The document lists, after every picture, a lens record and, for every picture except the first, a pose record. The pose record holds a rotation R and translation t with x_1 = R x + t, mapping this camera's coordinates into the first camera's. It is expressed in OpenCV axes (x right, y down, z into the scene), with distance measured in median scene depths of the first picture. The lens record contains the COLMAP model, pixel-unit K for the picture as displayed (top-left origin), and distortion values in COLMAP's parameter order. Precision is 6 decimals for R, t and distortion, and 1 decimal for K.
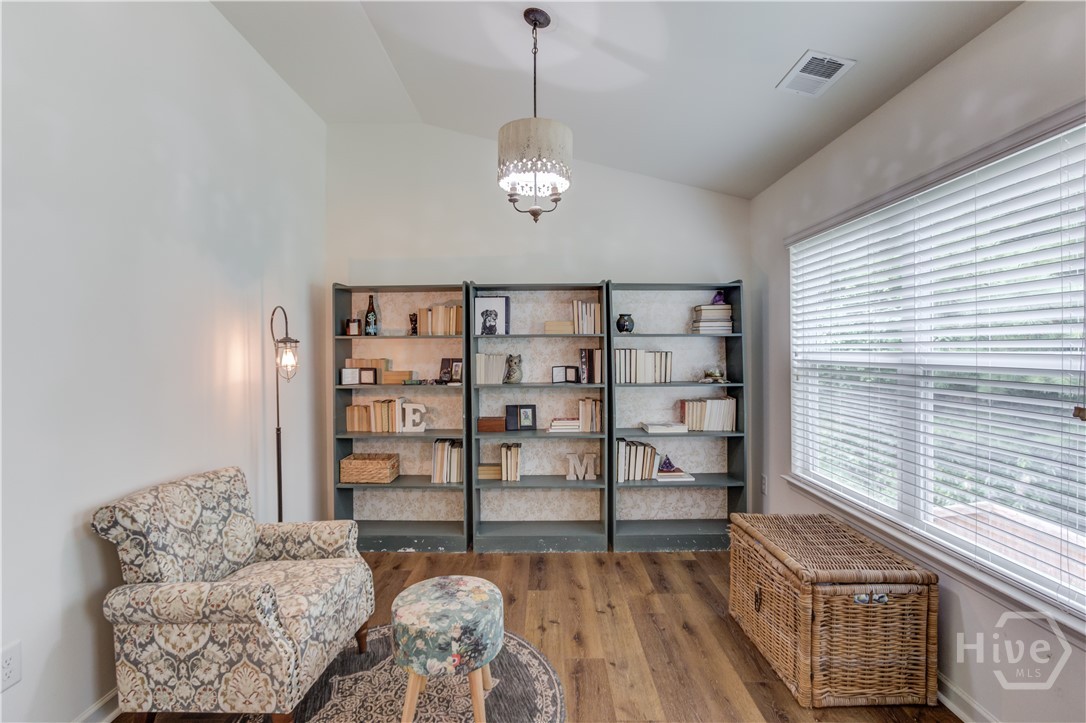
lens RADIAL K [[517.0, 0, 541.4], [0, 517.0, 366.1], [0, 0, 1]] dist [-0.003523, 0.000519]
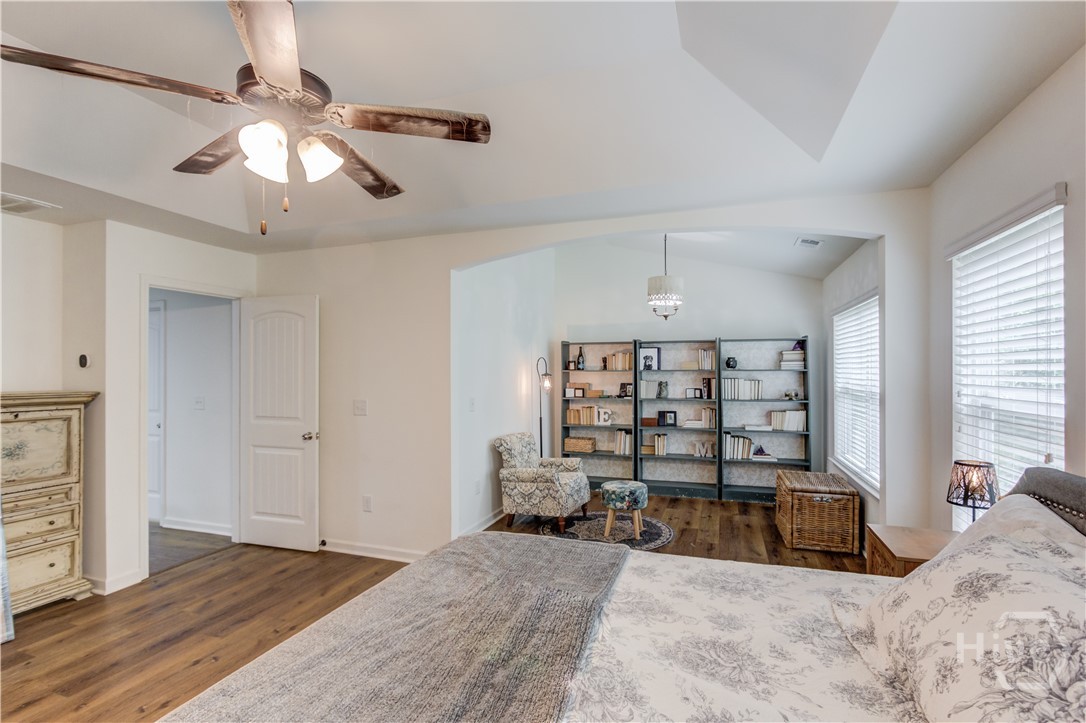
lens RADIAL K [[517.0, 0, 541.4], [0, 517.0, 366.1], [0, 0, 1]] dist [-0.003523, 0.000519]
pose [[0.944585, -0.001353, -0.328265, 0.129780], [-0.011504, 0.999241, -0.037222, -0.004331], [0.328066, 0.038935, 0.943852, -0.748441]]
